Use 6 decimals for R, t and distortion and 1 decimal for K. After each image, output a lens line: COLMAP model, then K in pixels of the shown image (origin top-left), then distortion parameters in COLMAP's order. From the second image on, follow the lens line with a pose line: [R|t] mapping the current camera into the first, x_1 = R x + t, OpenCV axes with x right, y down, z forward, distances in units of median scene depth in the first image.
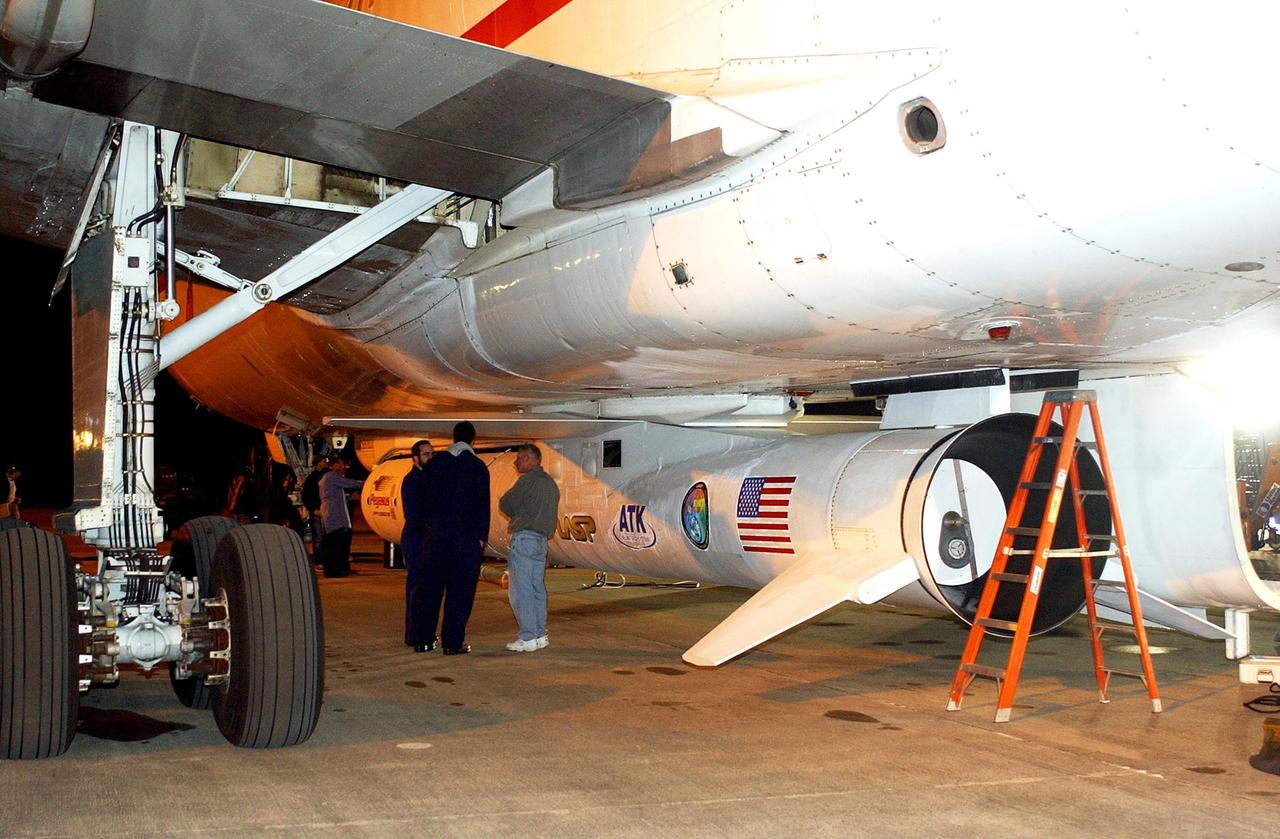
lens RADIAL K [[1733.1, 0, 640.0], [0, 1733.1, 419.5], [0, 0, 1]] dist [-0.014370, 0.047183]
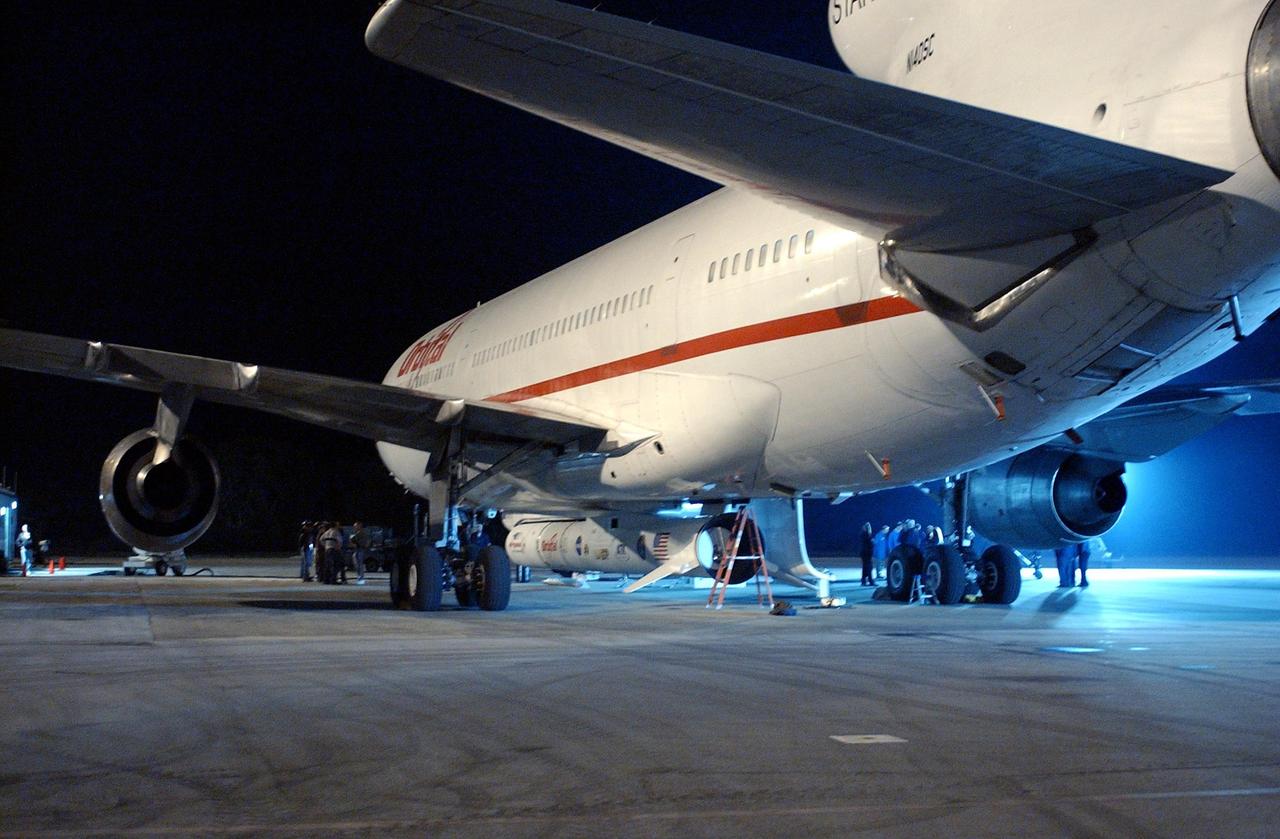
lens RADIAL K [[1733.1, 0, 640.0], [0, 1733.1, 419.5], [0, 0, 1]] dist [-0.014370, 0.047183]
pose [[0.998005, 0.002882, -0.063066, 0.181596], [-0.005103, 0.999371, -0.035085, -0.043288], [0.062926, 0.035337, 0.997392, -1.519968]]
